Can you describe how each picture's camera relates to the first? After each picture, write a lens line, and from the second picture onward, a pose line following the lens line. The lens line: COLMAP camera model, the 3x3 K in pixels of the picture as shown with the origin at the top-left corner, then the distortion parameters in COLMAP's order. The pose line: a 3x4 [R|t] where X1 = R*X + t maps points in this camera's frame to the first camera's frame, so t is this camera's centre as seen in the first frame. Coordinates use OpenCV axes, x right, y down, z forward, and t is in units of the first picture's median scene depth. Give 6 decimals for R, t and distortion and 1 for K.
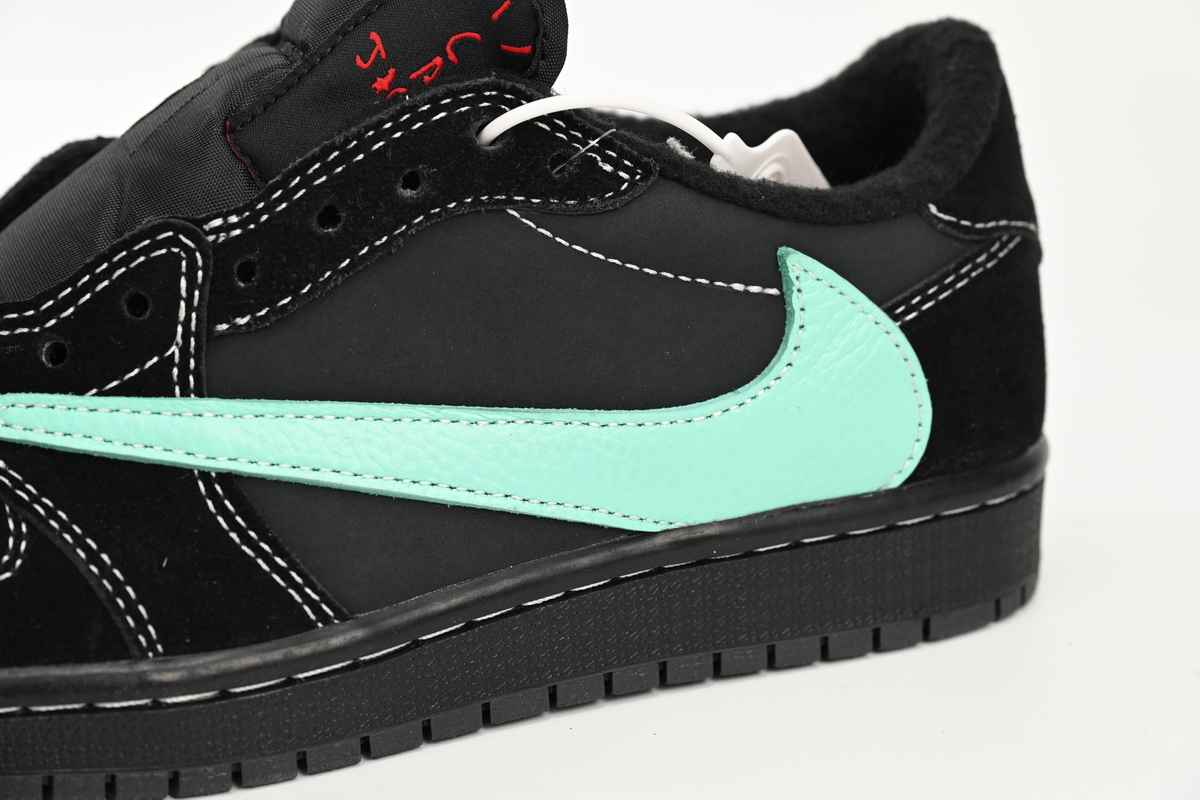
lens RADIAL K [[2433.7, 0, 599.4], [0, 2433.7, 399.4], [0, 0, 1]] dist [0.002535, 0.000000]
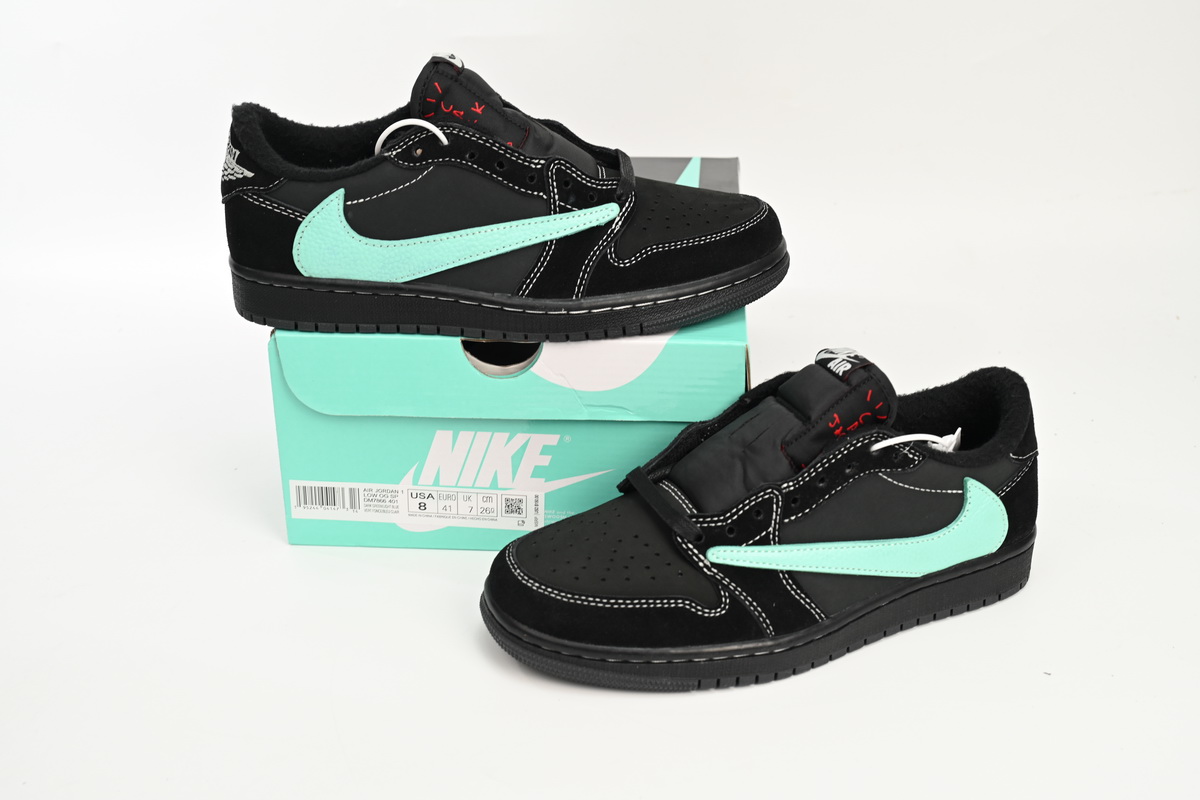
lens RADIAL K [[1450.1, 0, 600.8], [0, 1450.1, 401.8], [0, 0, 1]] dist [0.005665, 0.000000]
pose [[0.997335, -0.012167, 0.071942, -0.498701], [0.000697, 0.987543, 0.157349, -0.441502], [-0.072960, -0.156879, 0.984919, -0.662753]]
